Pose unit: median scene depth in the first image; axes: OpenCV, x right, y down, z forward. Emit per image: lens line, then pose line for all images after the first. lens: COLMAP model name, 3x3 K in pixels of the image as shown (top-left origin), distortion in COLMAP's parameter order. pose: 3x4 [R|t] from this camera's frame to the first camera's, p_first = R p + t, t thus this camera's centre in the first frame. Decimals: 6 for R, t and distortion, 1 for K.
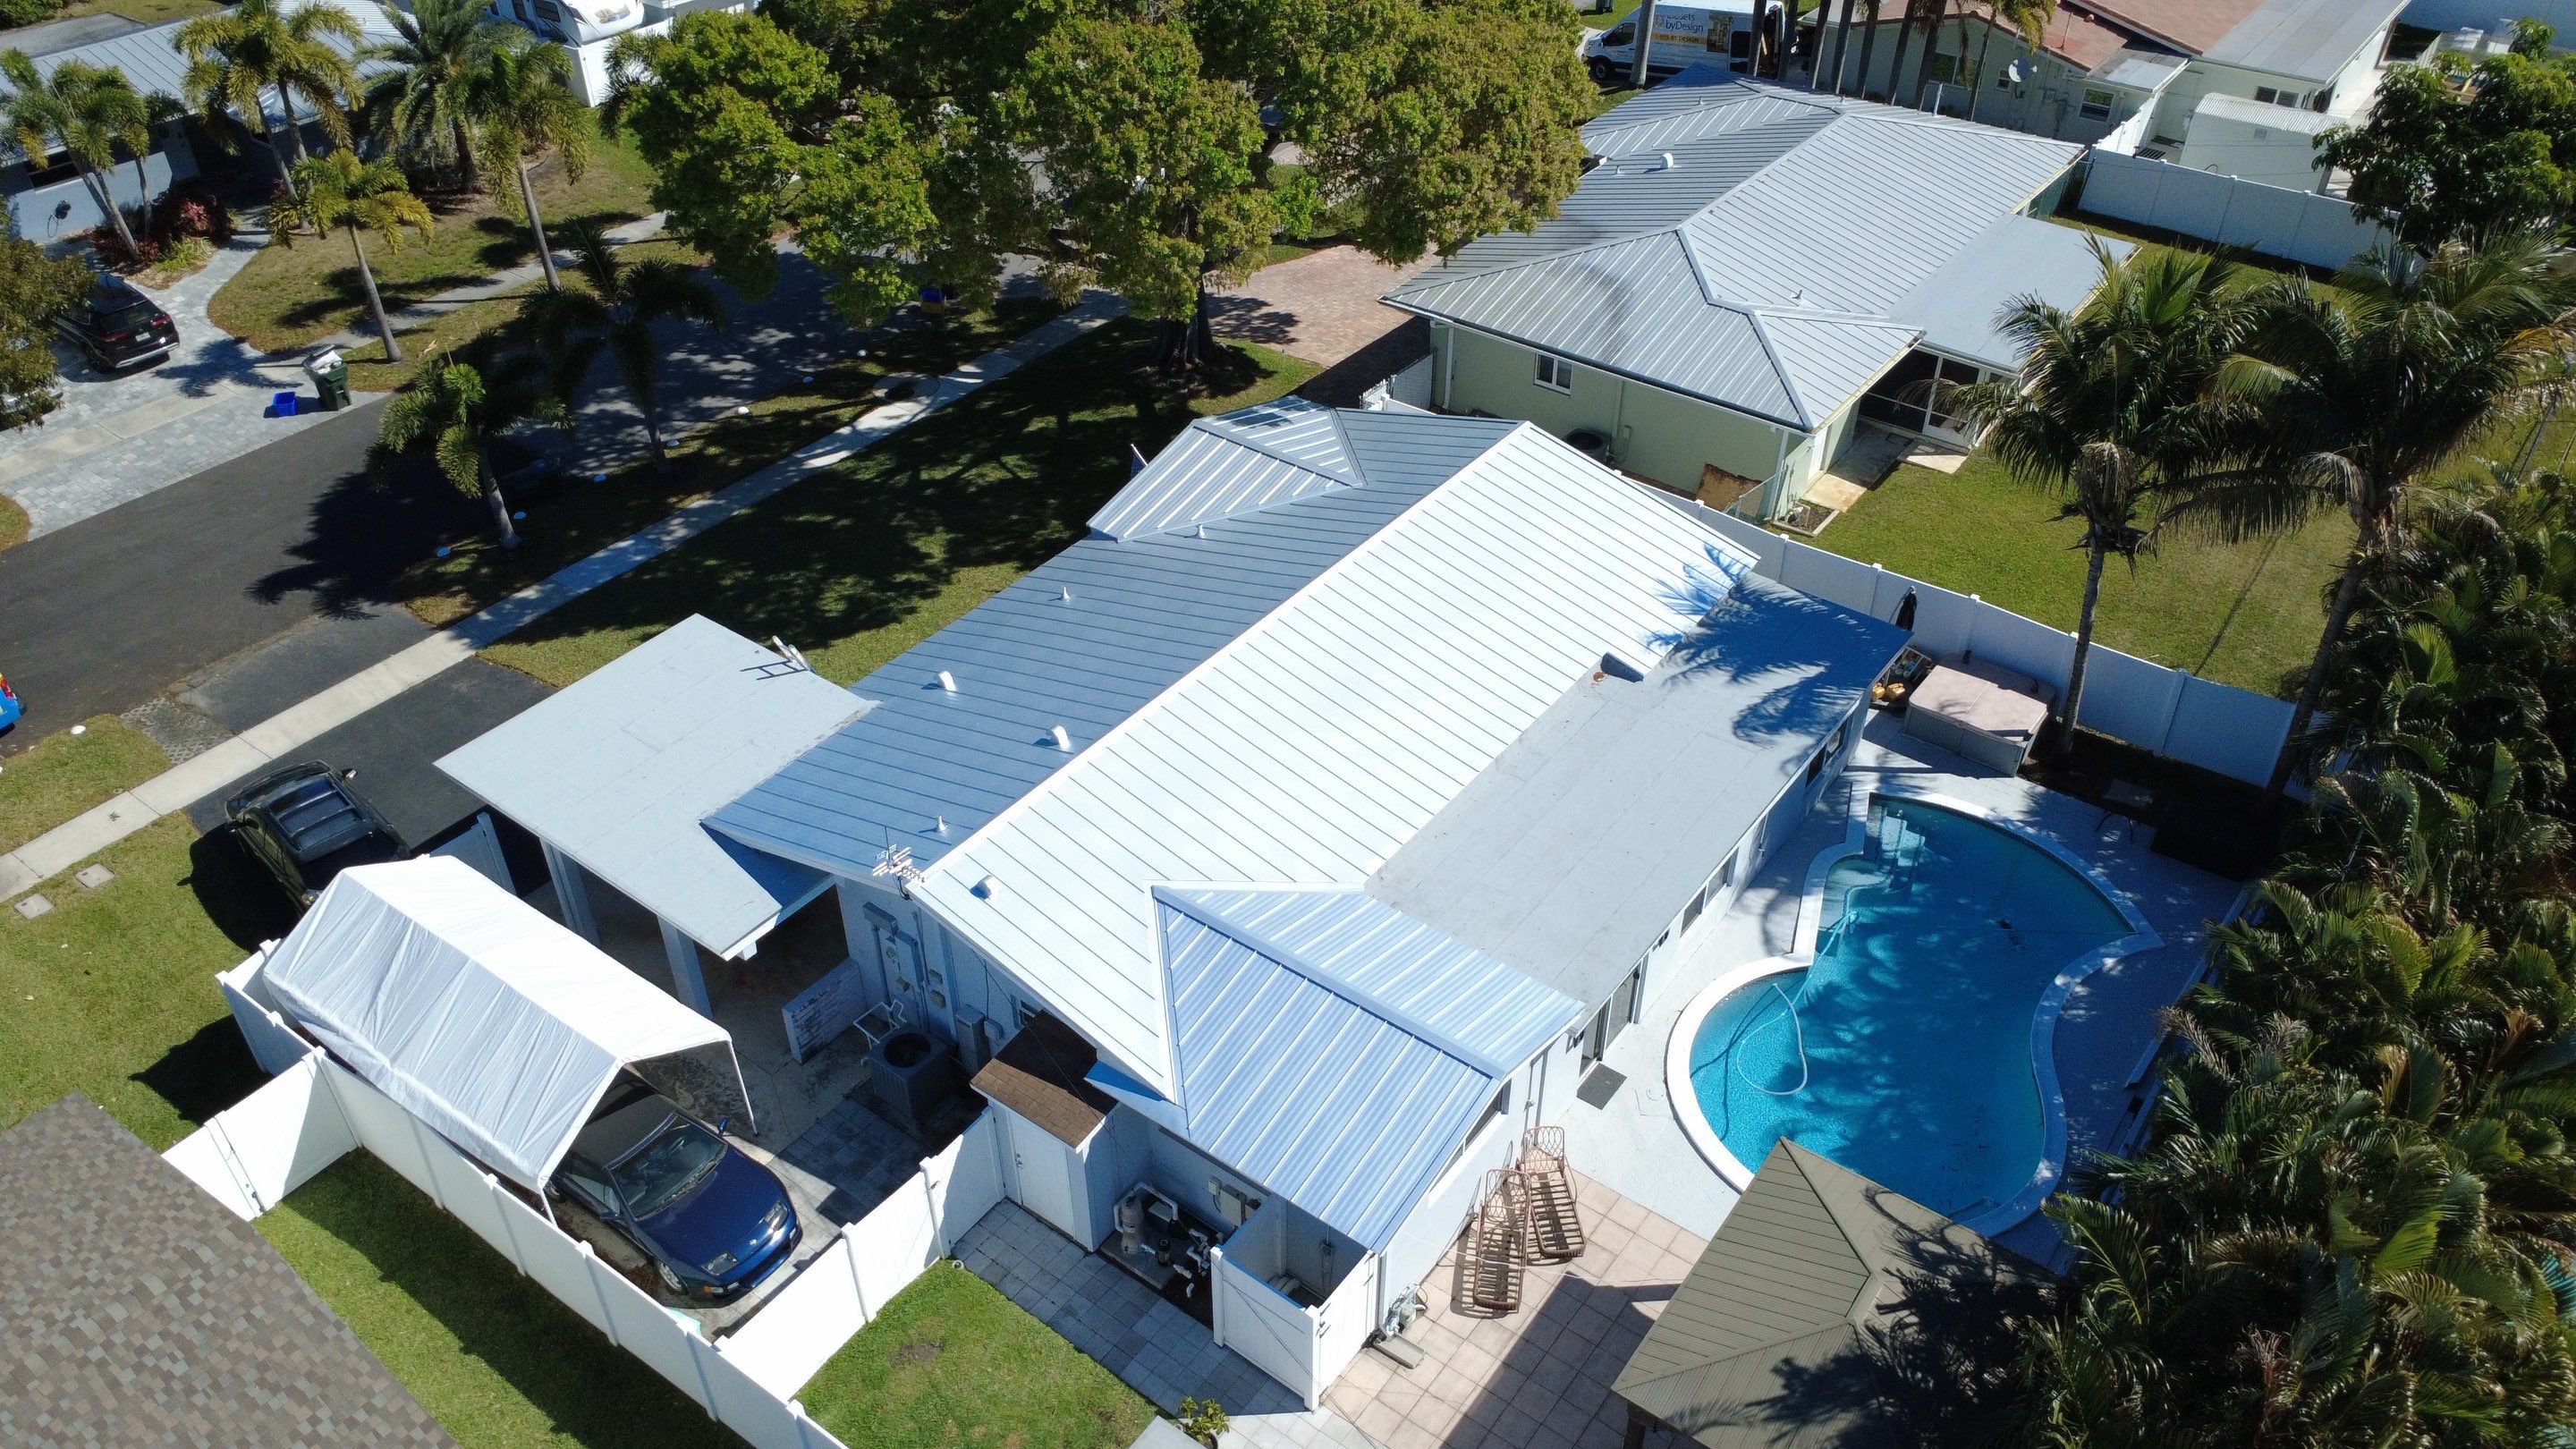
lens RADIAL K [[1857.2, 0, 1290.5], [0, 1857.2, 775.6], [0, 0, 1]] dist [0.006845, 0.004714]
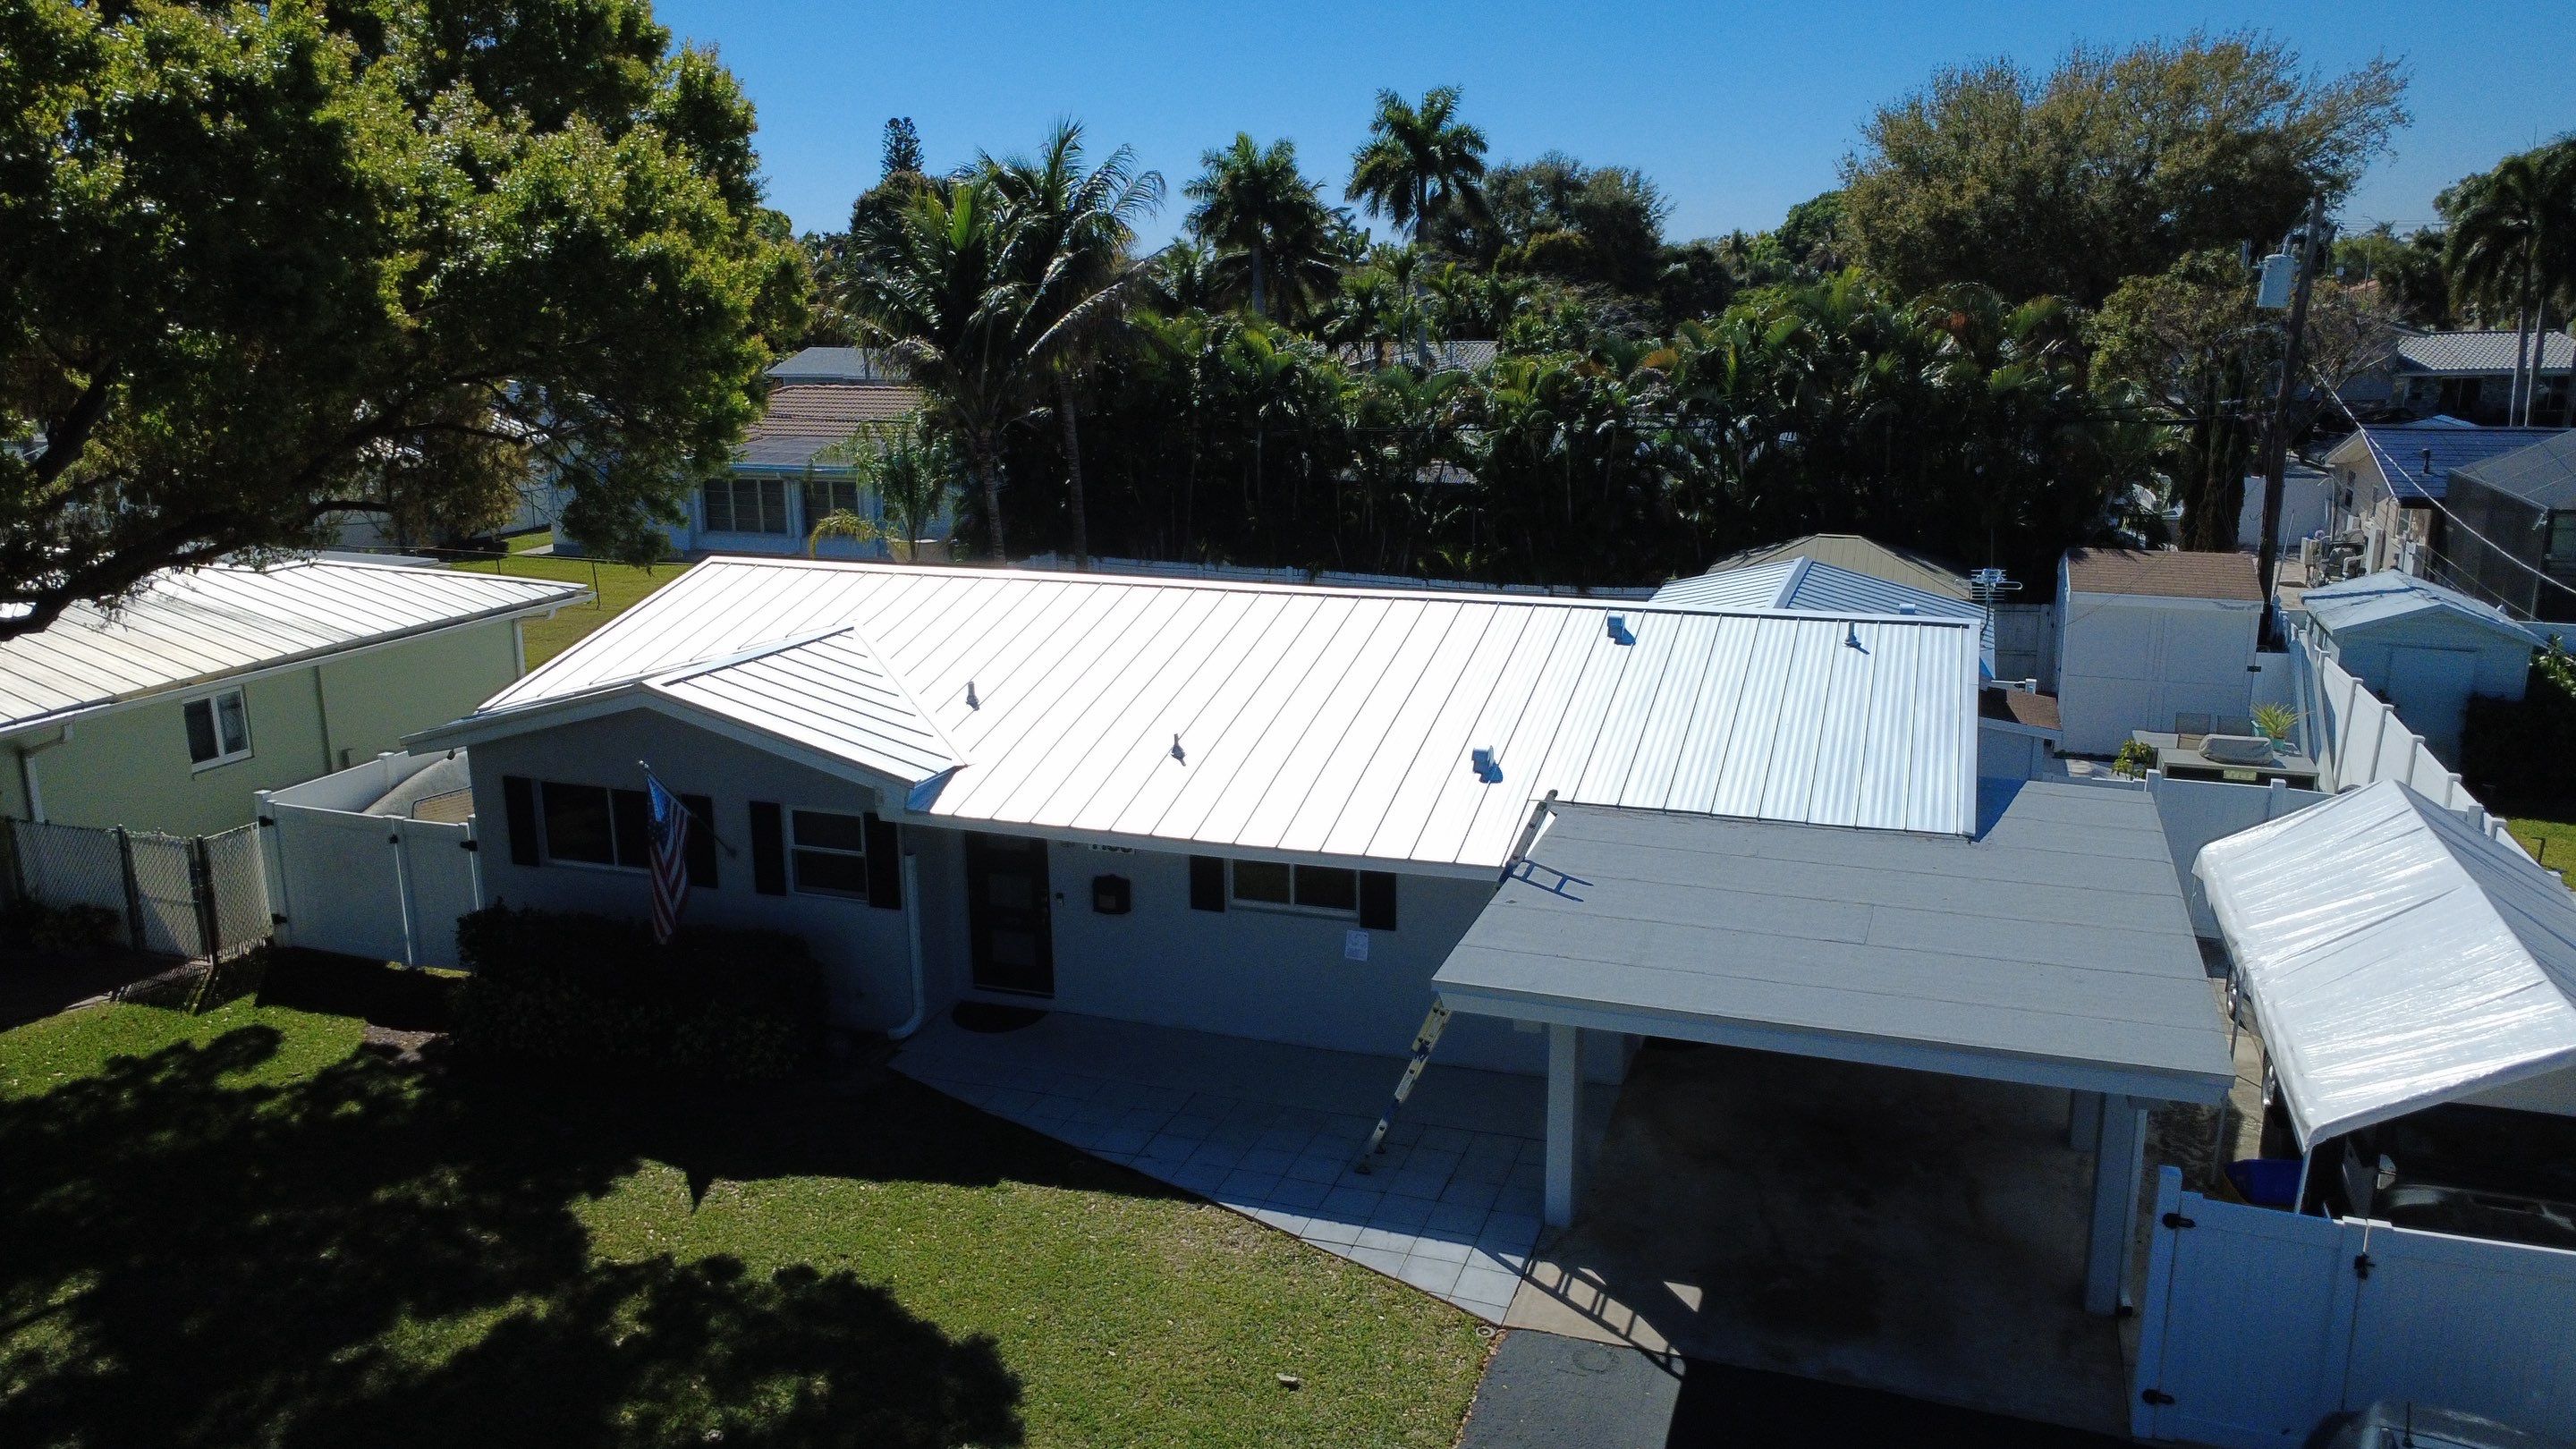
lens RADIAL K [[1857.2, 0, 1297.4], [0, 1857.2, 719.8], [0, 0, 1]] dist [0.006845, 0.004714]
pose [[-0.292927, -0.229986, 0.928063, -0.650855], [0.605614, 0.706477, 0.366226, -0.285270], [-0.739882, 0.669325, -0.067663, 0.964820]]
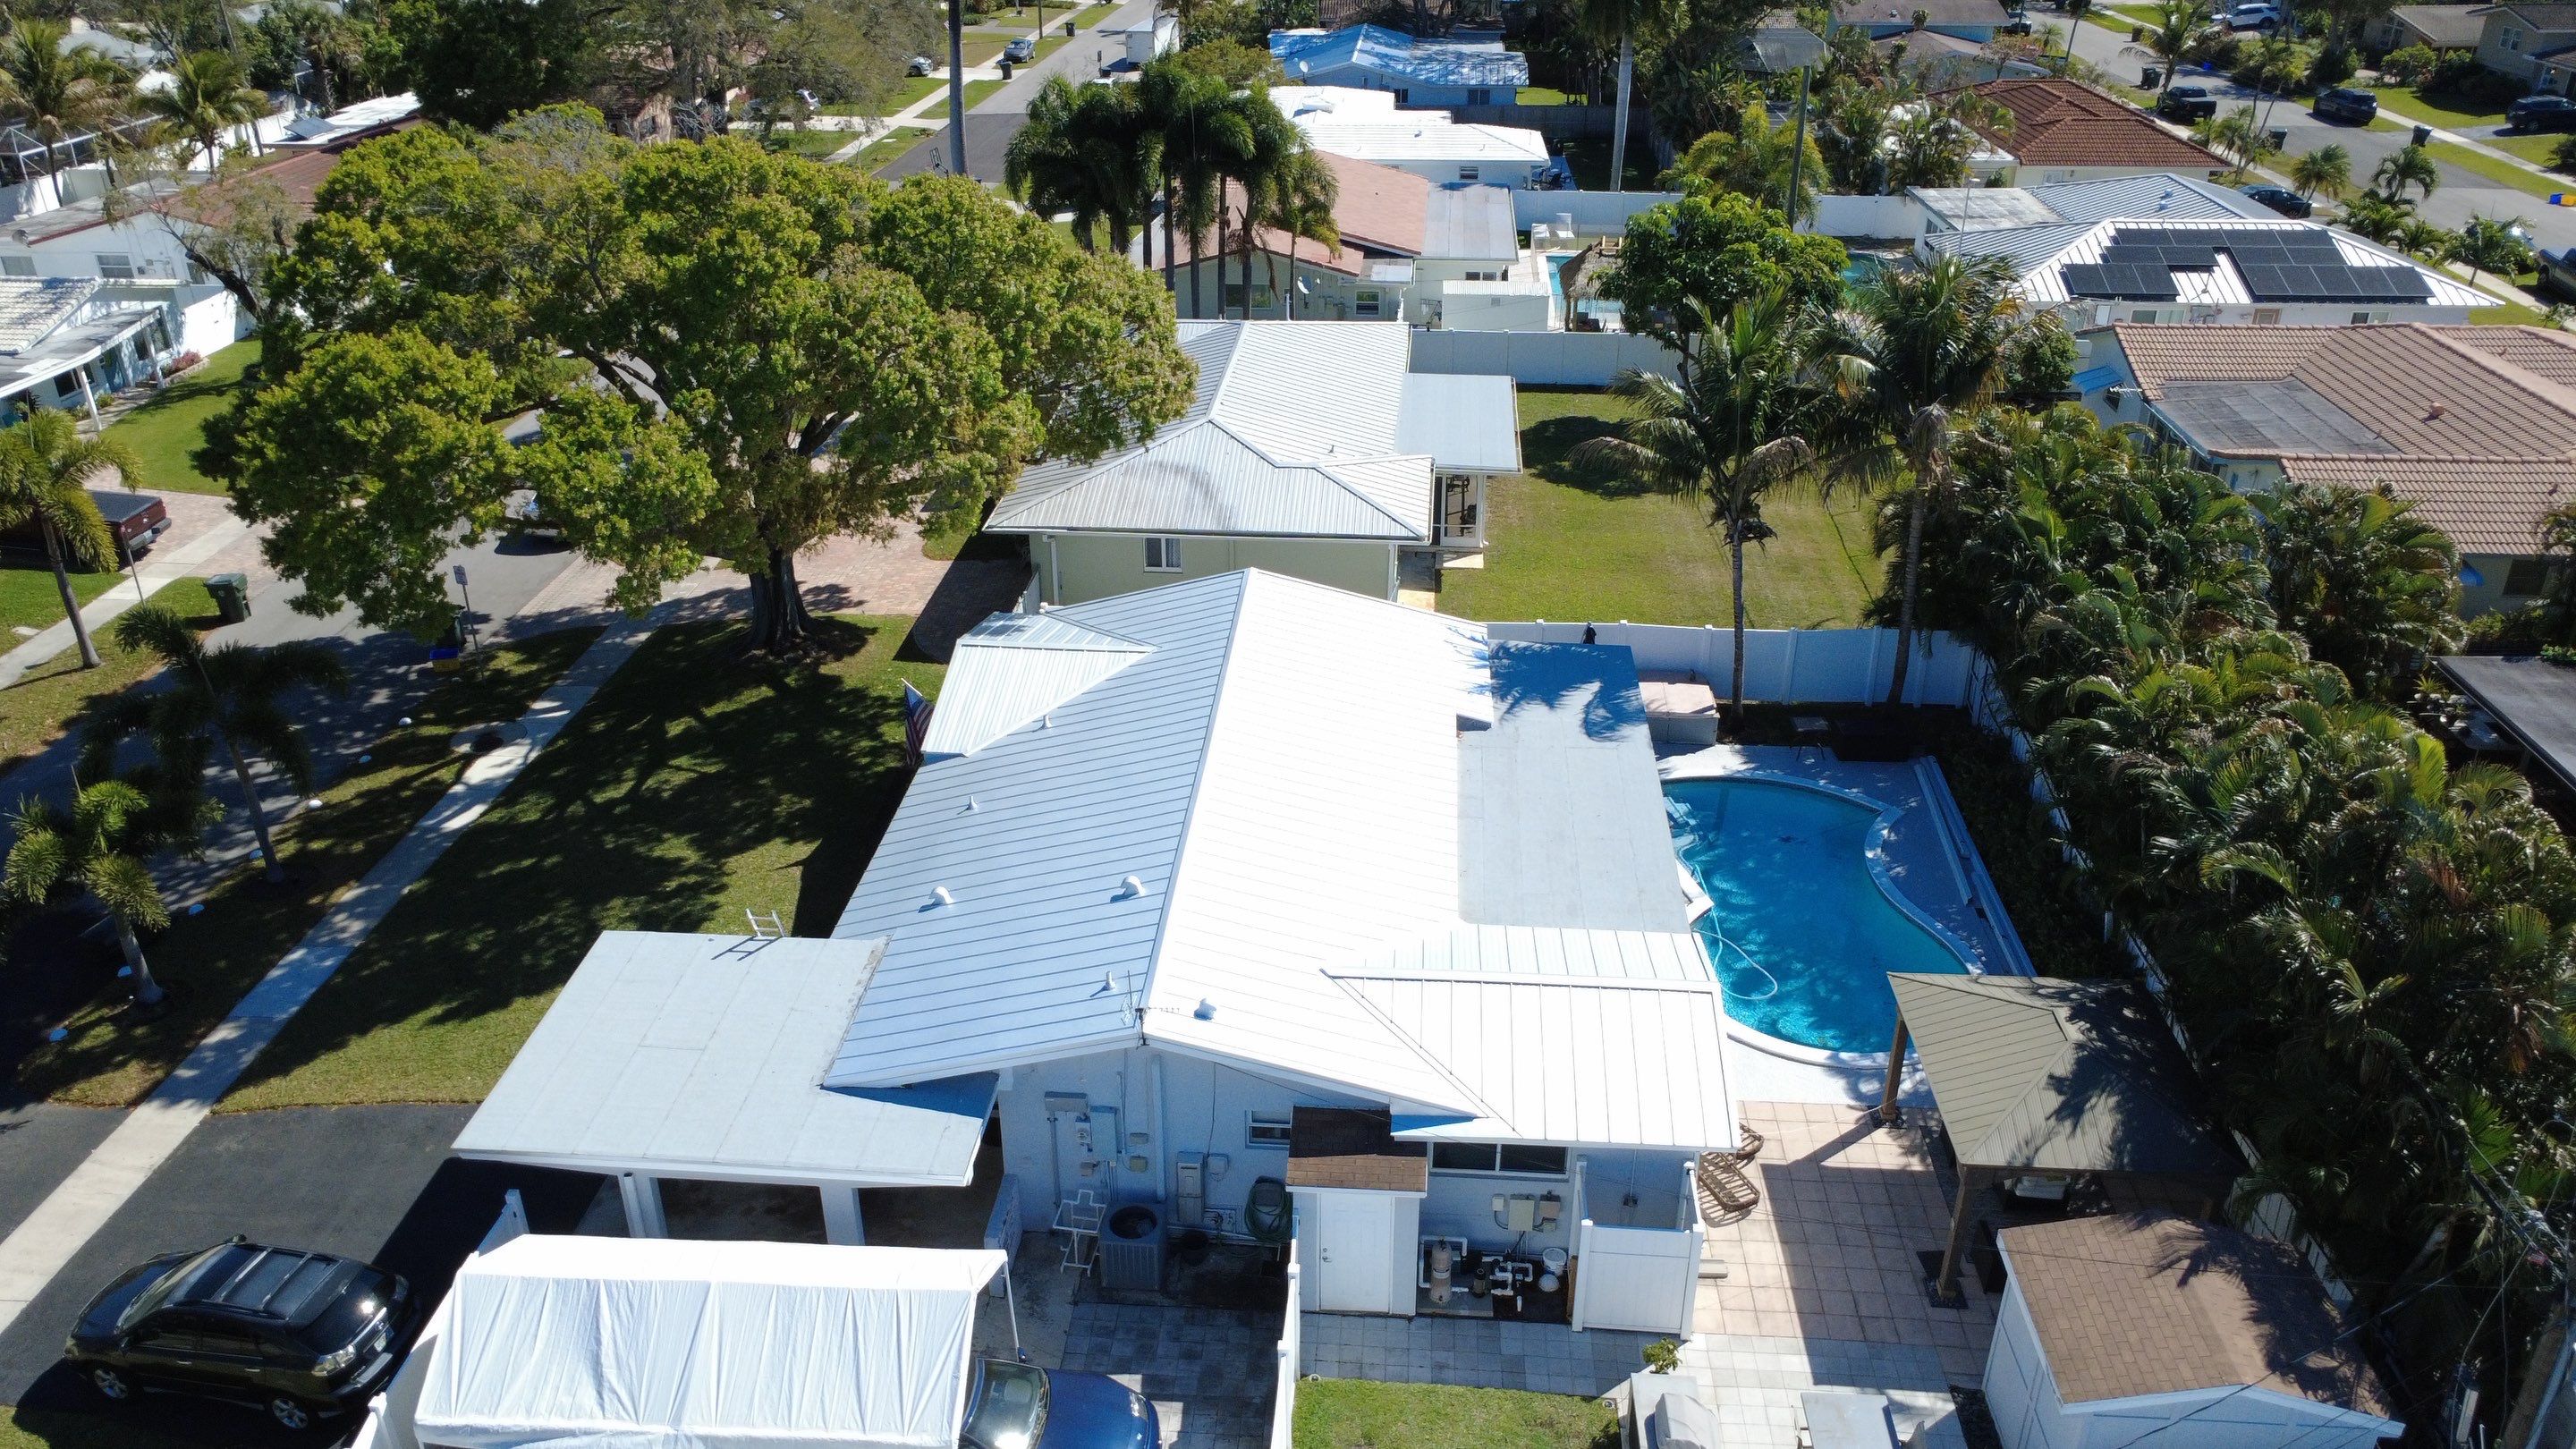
lens RADIAL K [[1857.2, 0, 1307.2], [0, 1857.2, 776.4], [0, 0, 1]] dist [0.006845, 0.004714]
pose [[0.841972, -0.261367, 0.471986, -0.419746], [0.339801, 0.936407, -0.087623, 0.036612], [-0.419069, 0.234157, 0.877241, 0.044403]]
